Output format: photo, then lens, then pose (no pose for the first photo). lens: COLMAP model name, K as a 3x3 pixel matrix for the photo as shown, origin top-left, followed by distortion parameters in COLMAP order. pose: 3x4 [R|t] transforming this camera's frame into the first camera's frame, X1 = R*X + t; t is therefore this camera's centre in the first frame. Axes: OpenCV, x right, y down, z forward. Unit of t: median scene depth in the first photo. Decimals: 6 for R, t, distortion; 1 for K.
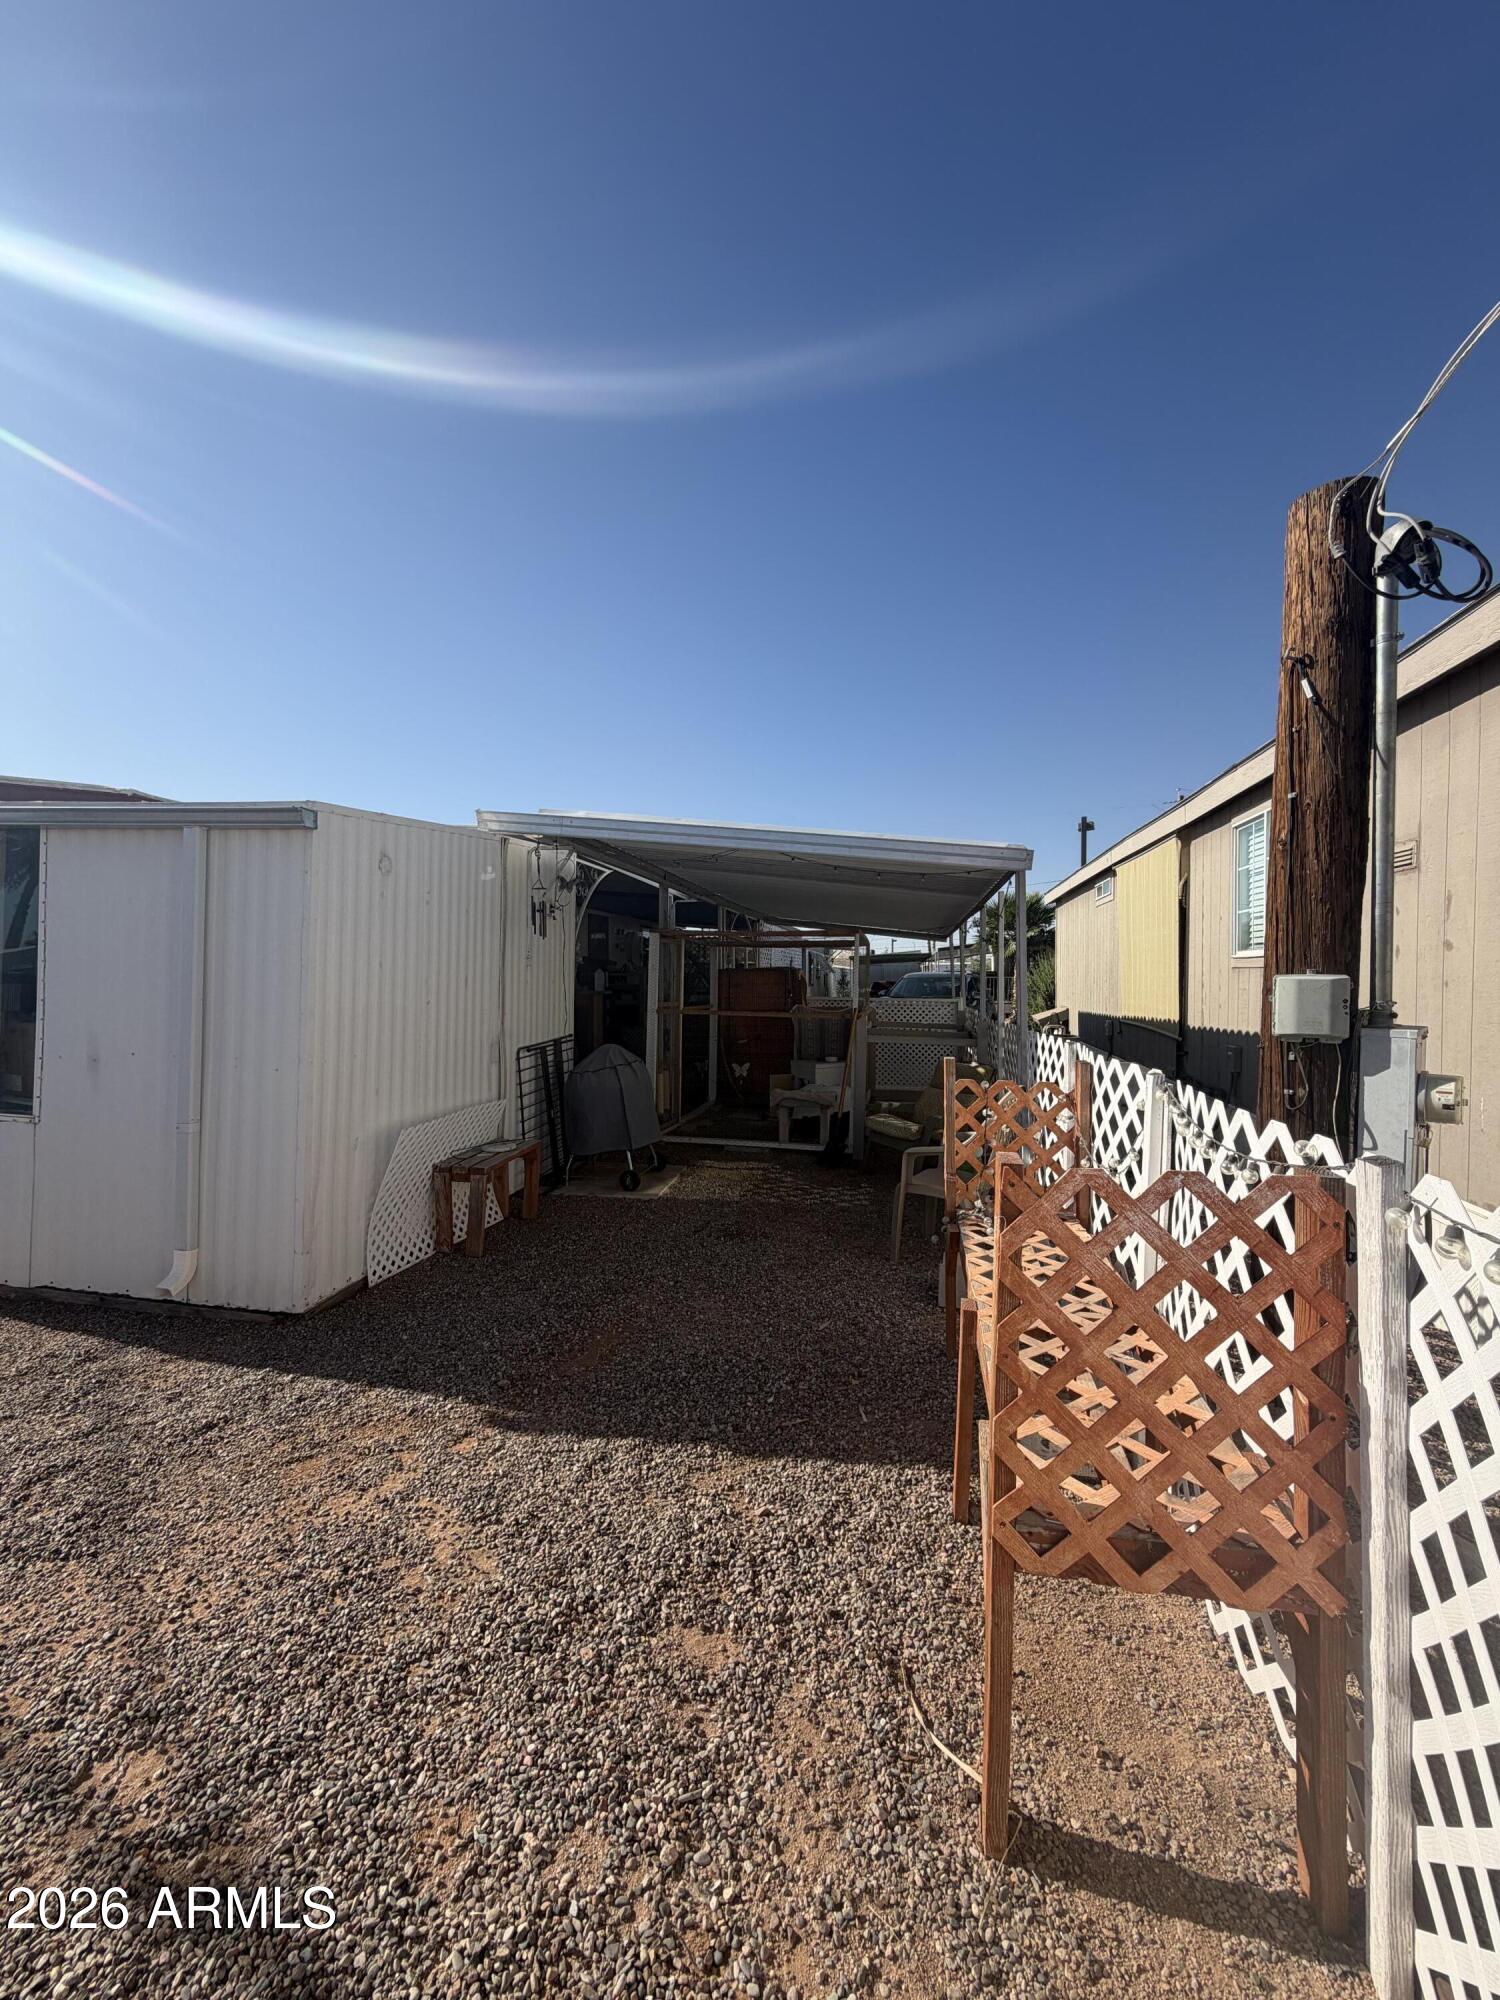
lens RADIAL K [[796.7, 0, 751.5], [0, 796.7, 995.7], [0, 0, 1]] dist [-0.000354, -0.000333]
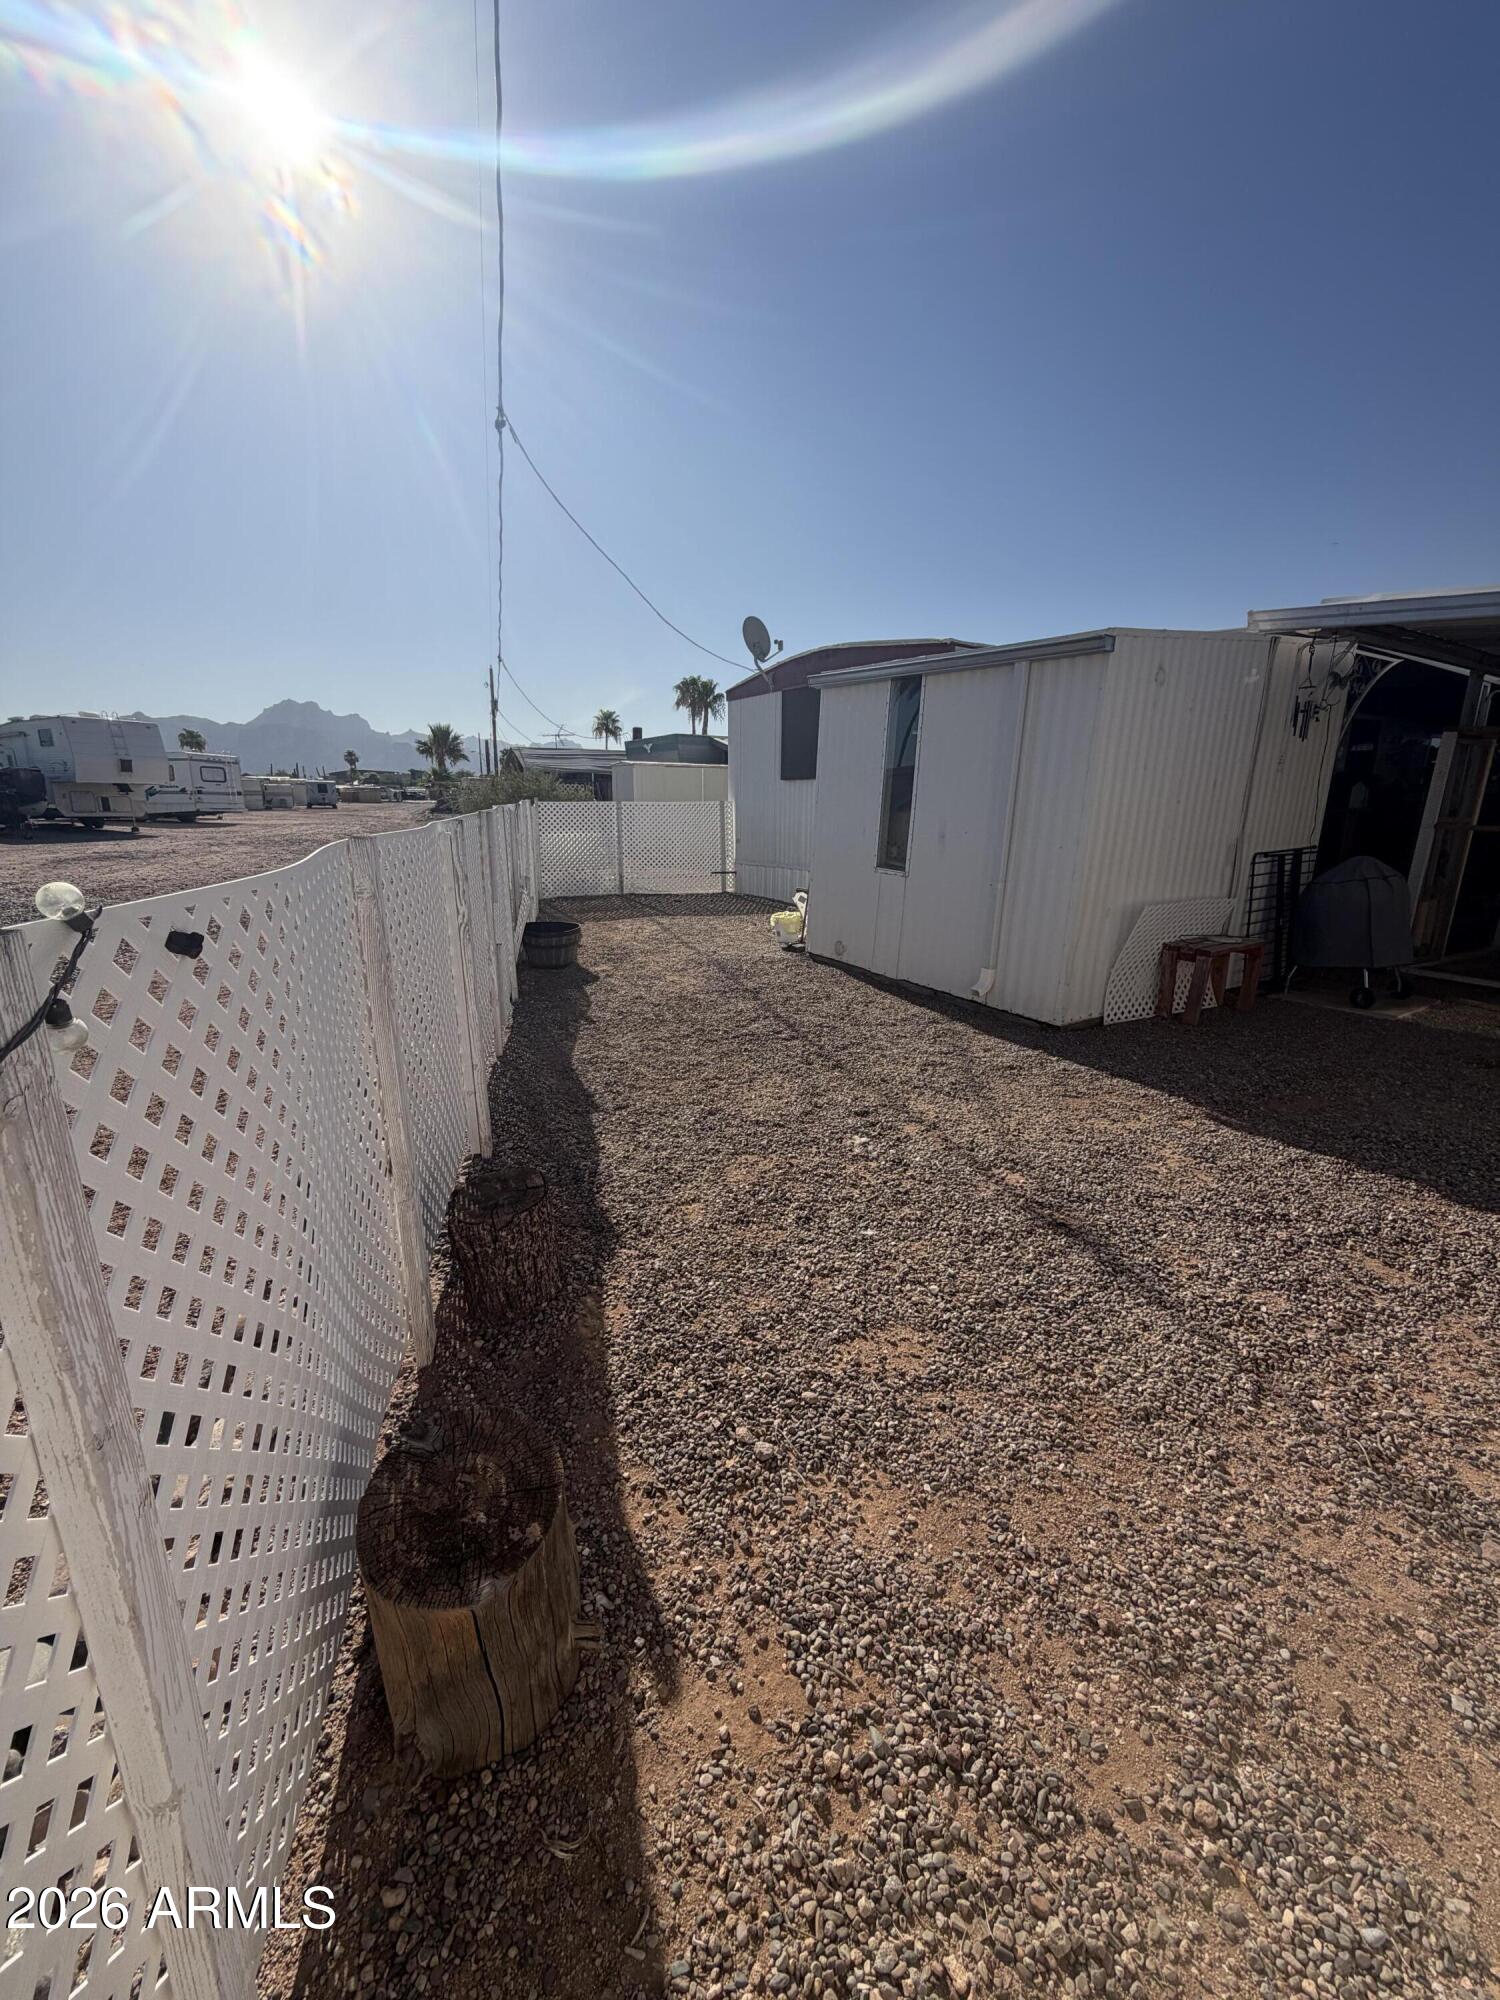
lens RADIAL K [[796.7, 0, 751.5], [0, 796.7, 995.7], [0, 0, 1]] dist [-0.000354, -0.000333]
pose [[0.682479, 0.175655, -0.709484, 0.038592], [-0.022785, 0.975334, 0.219557, 0.047729], [0.730550, -0.133677, 0.669647, -0.274596]]
